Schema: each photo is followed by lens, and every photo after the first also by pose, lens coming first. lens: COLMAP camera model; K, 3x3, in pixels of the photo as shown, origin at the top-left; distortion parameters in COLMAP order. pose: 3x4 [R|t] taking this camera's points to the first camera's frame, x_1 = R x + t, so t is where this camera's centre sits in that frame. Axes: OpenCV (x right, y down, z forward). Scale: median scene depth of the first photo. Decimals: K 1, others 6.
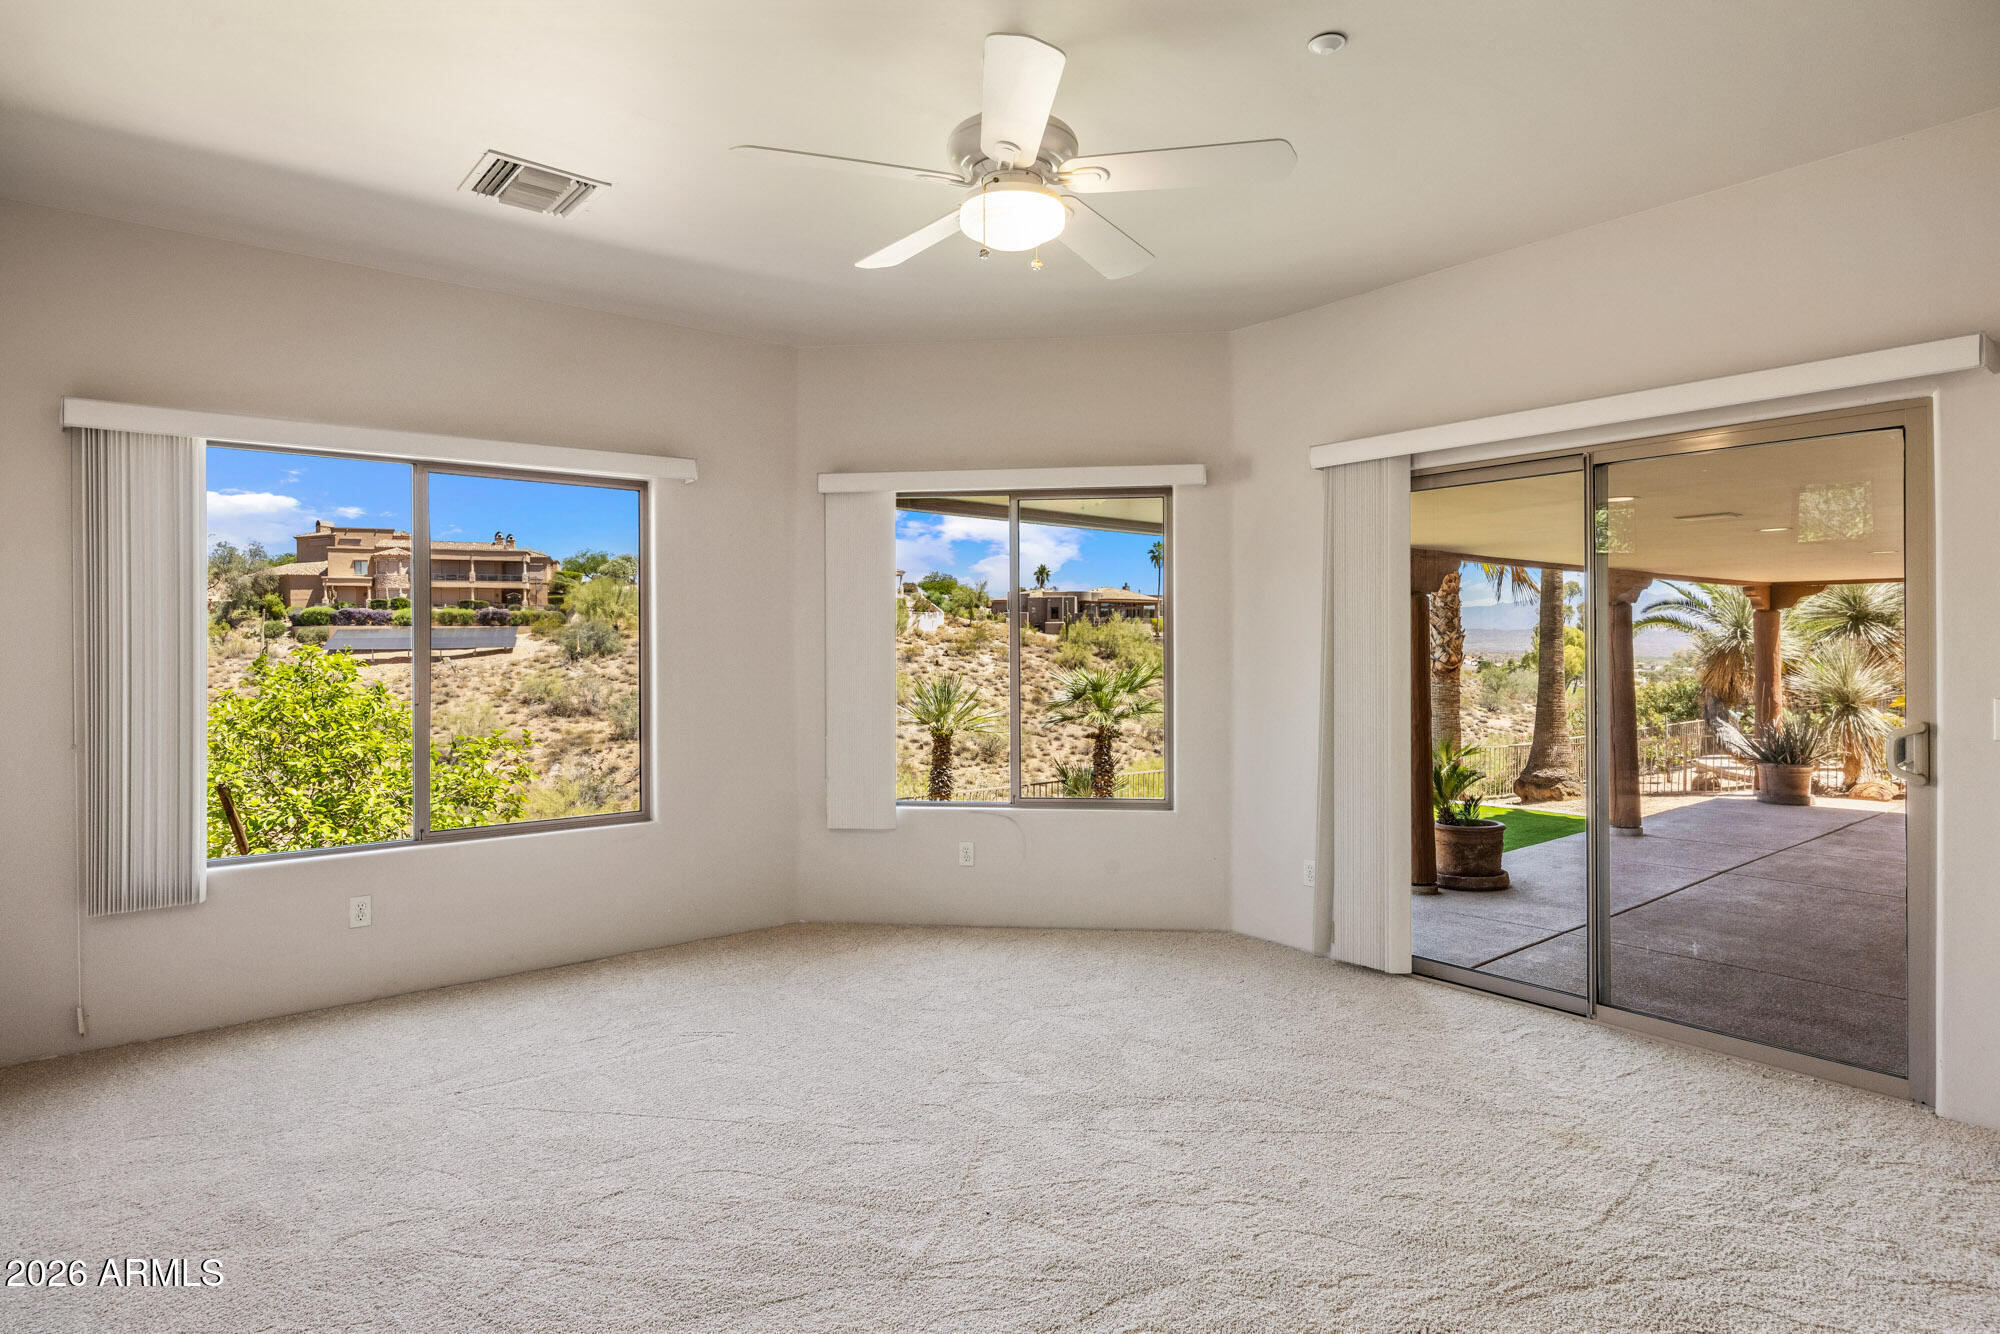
lens RADIAL K [[1053.3, 0, 1018.6], [0, 1053.3, 648.9], [0, 0, 1]] dist [-0.001363, -0.004141]
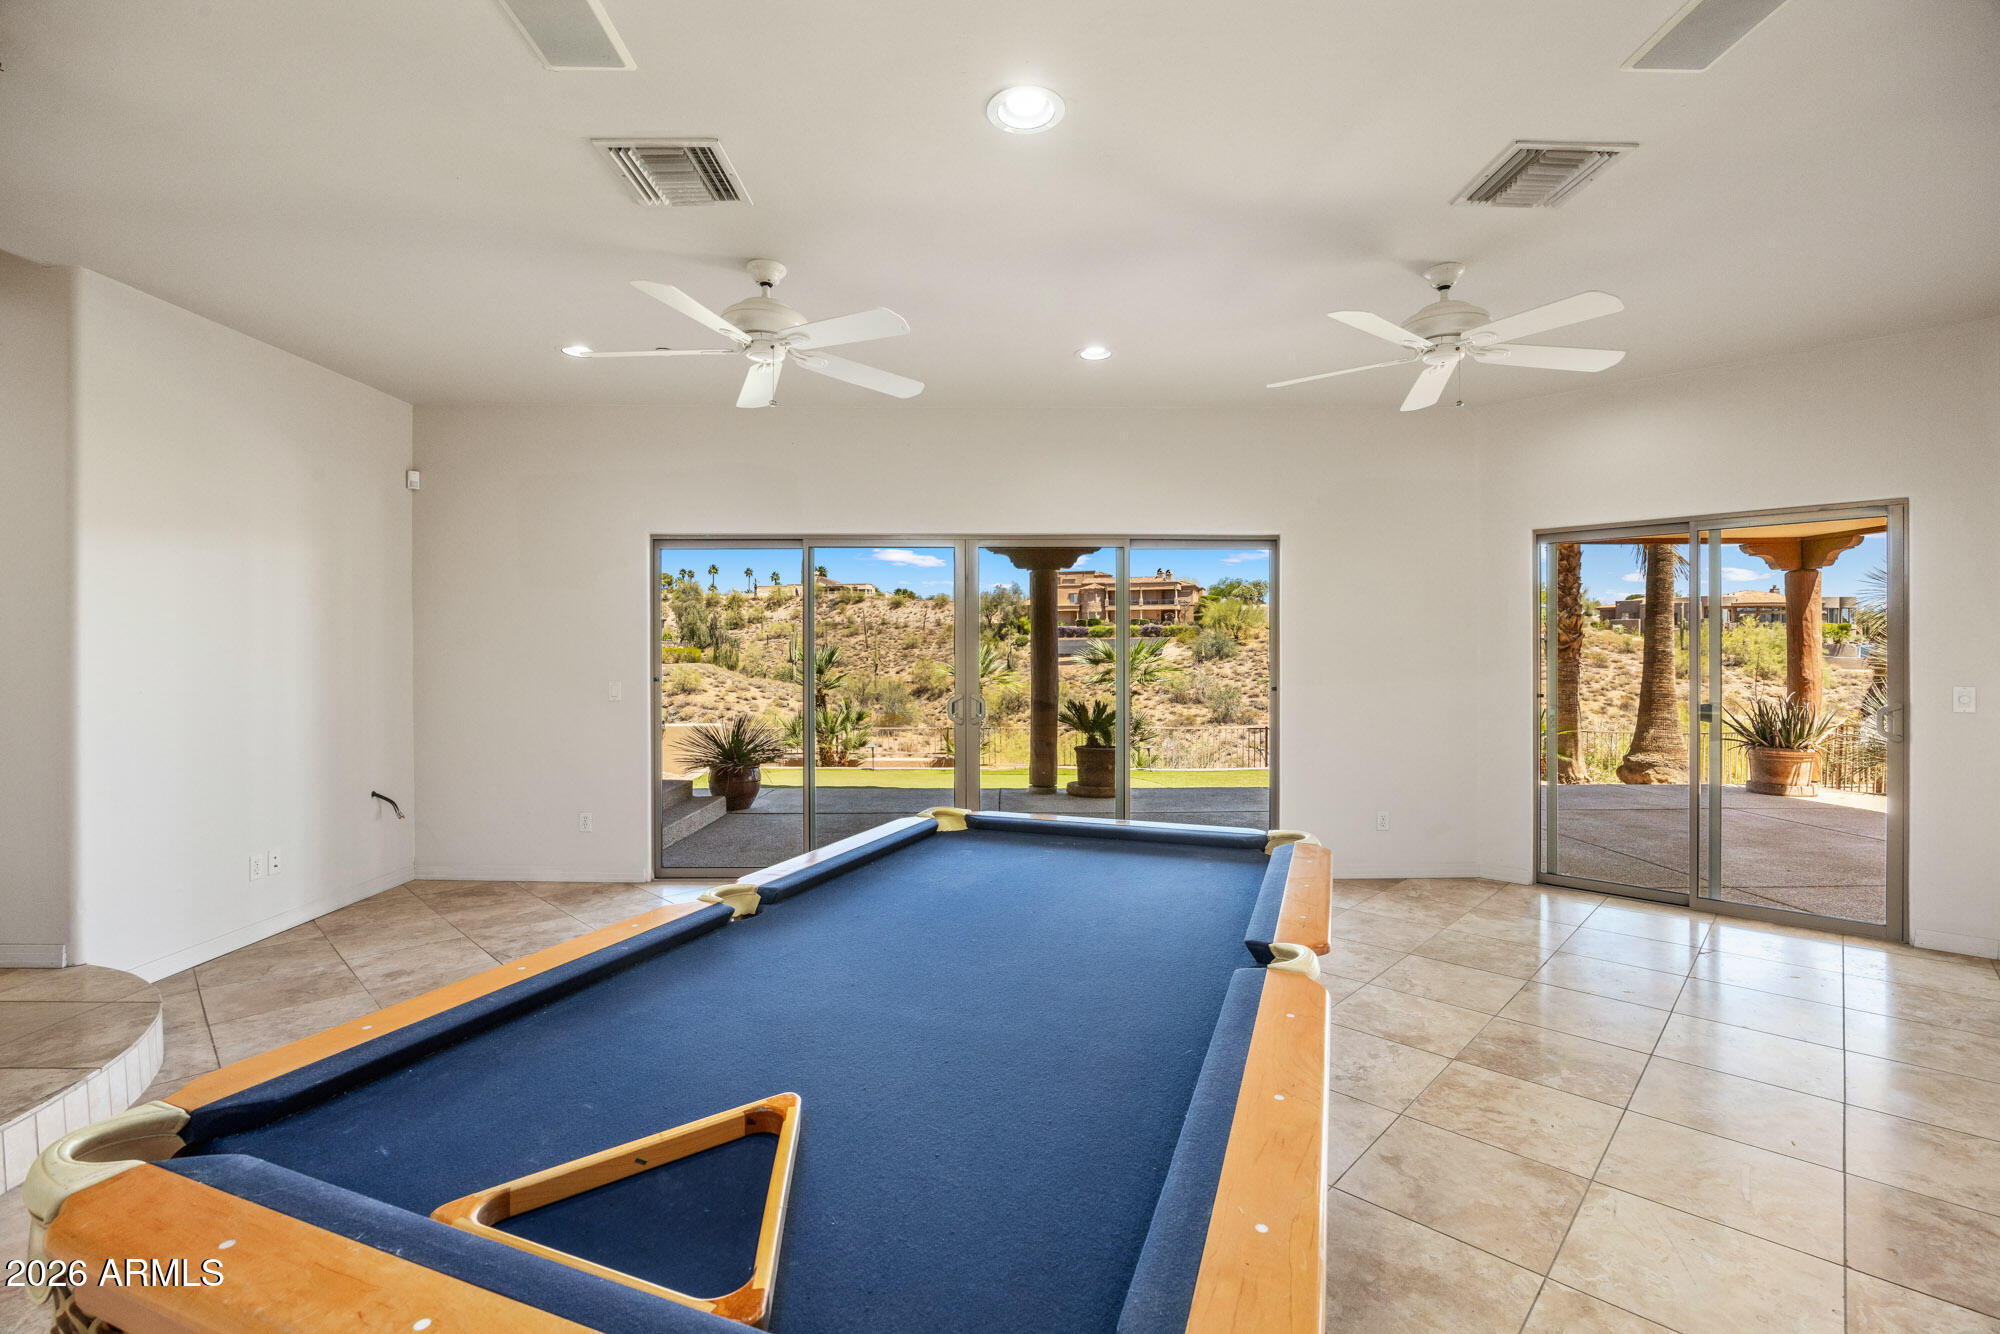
lens RADIAL K [[860.7, 0, 1025.1], [0, 860.7, 653.2], [0, 0, 1]] dist [-0.004632, -0.000080]
pose [[0.799069, 0.001804, -0.601237, 0.065933], [-0.003977, 0.999989, -0.002286, 0.003639], [0.601227, 0.004218, 0.799067, 0.007260]]
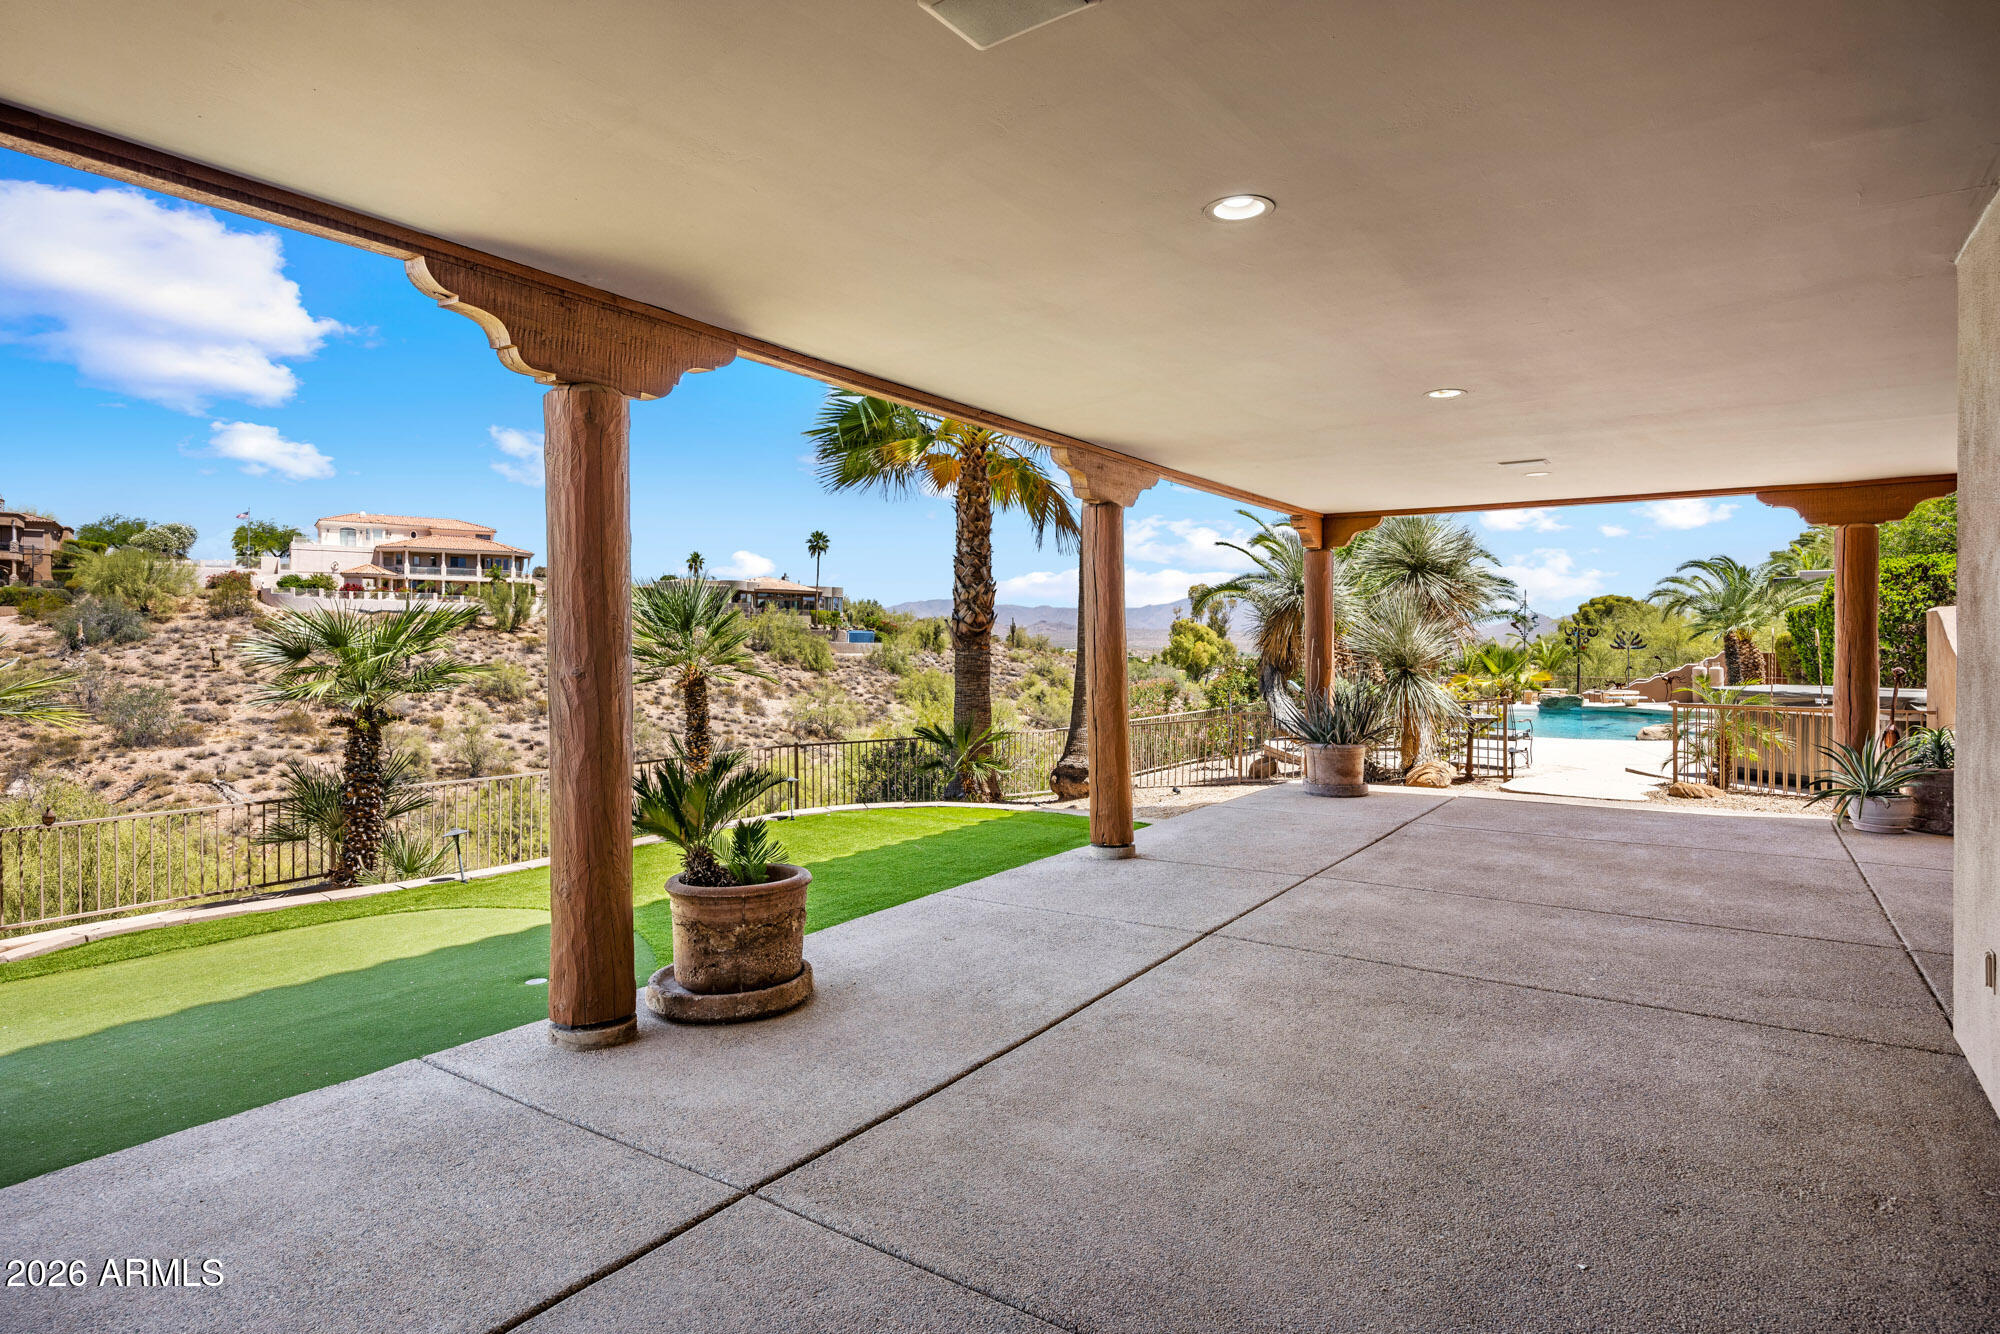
lens RADIAL K [[1053.3, 0, 1005.7], [0, 1053.3, 638.5], [0, 0, 1]] dist [-0.001363, -0.004141]
pose [[0.955775, 0.007482, 0.294005, 0.026911], [-0.006085, 0.999965, -0.005666, 0.003797], [-0.294037, 0.003627, 0.955787, 0.033087]]
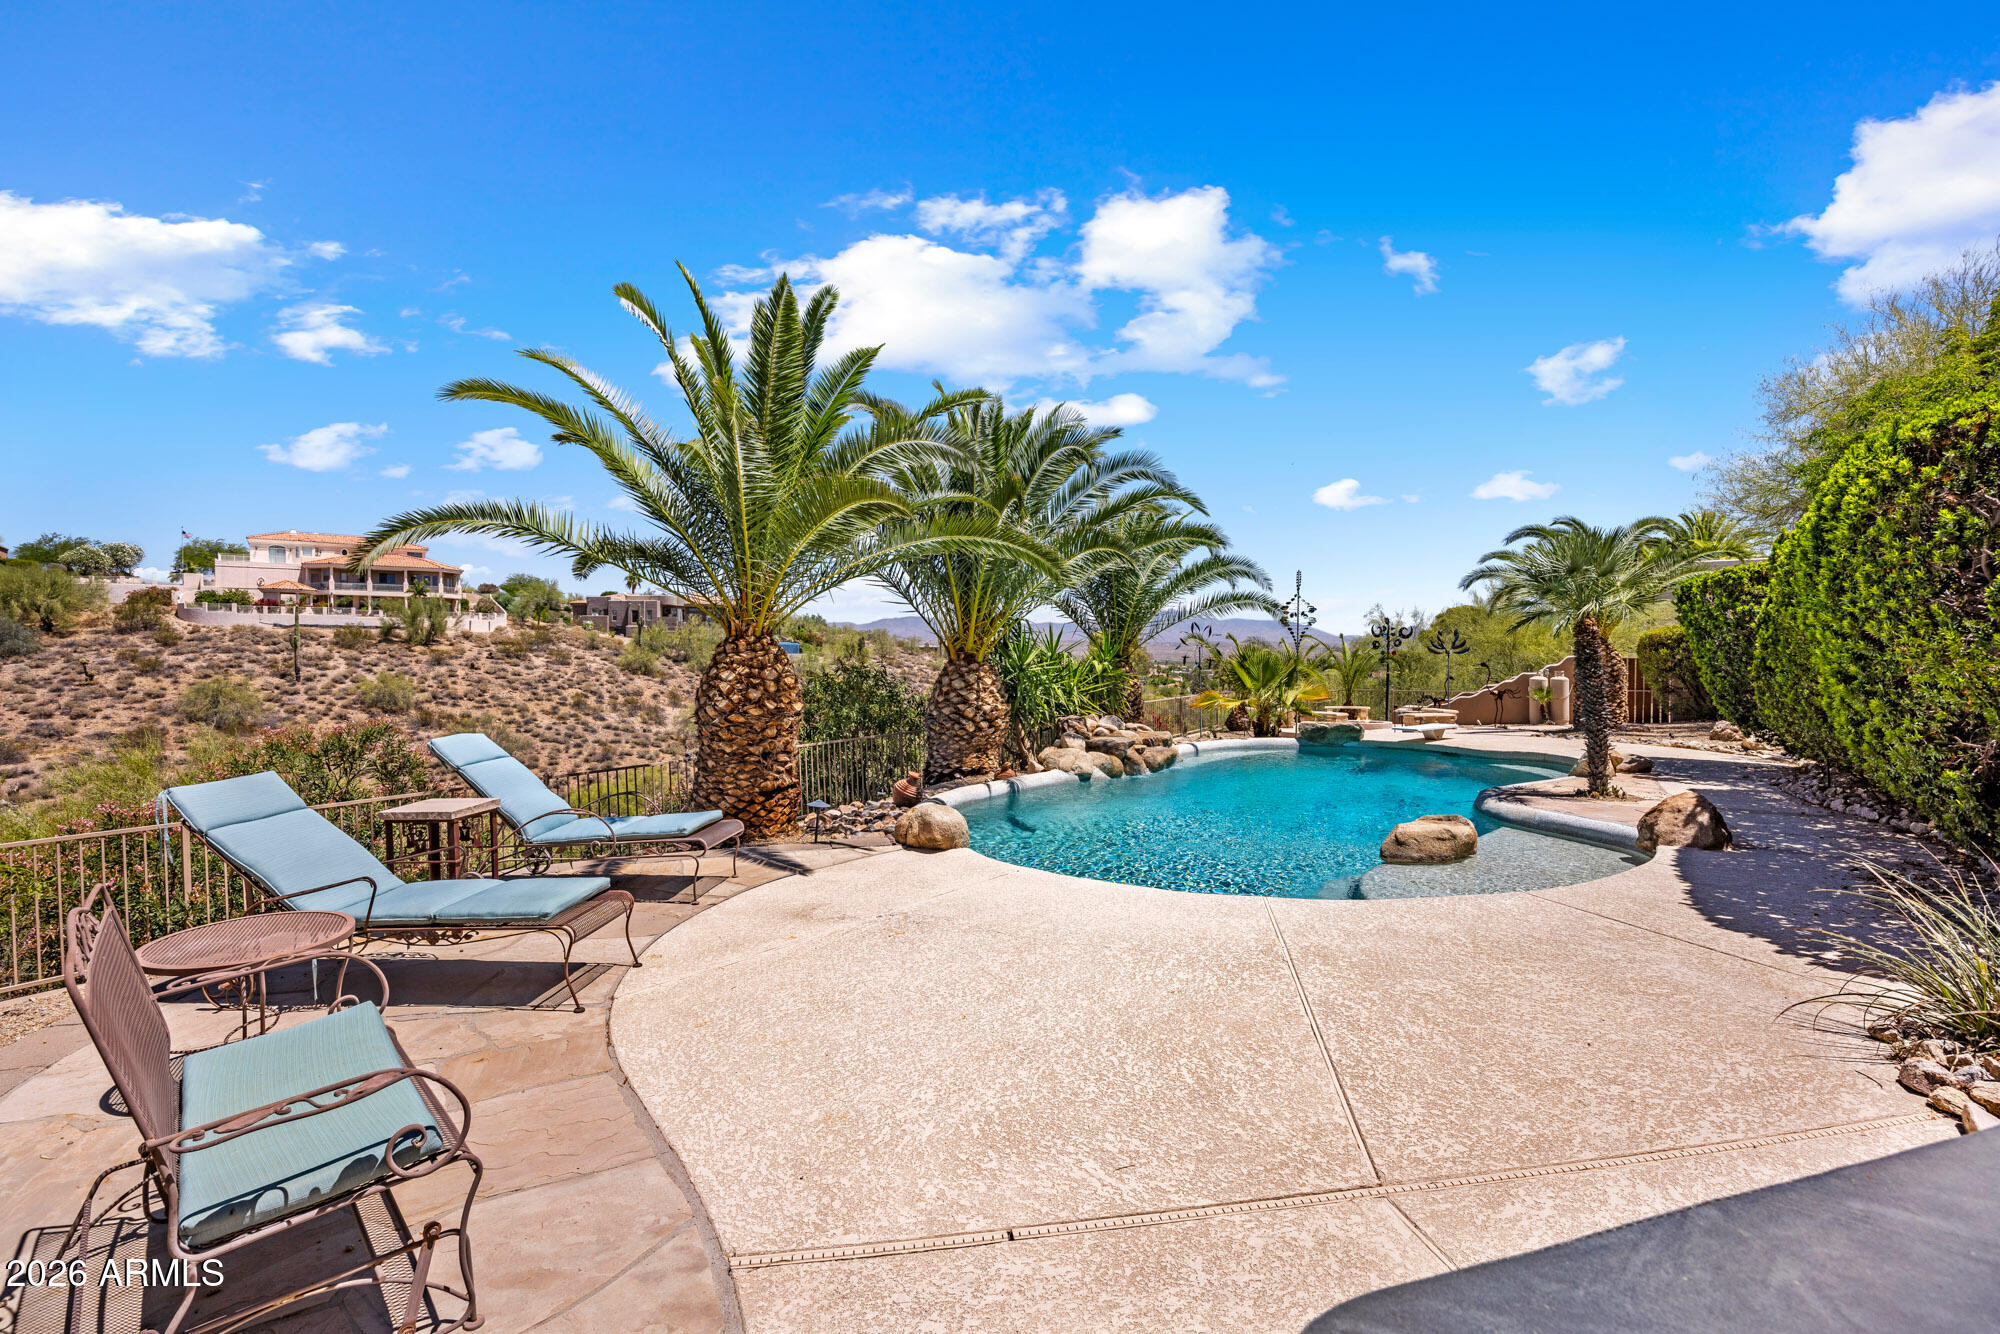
lens RADIAL K [[940.2, 0, 982.4], [0, 940.2, 659.5], [0, 0, 1]] dist [-0.019486, 0.001941]
pose [[0.943417, -0.000805, 0.331608, 0.108366], [-0.000985, 0.999986, 0.005232, 0.004239], [-0.331607, -0.005263, 0.943403, 0.098584]]
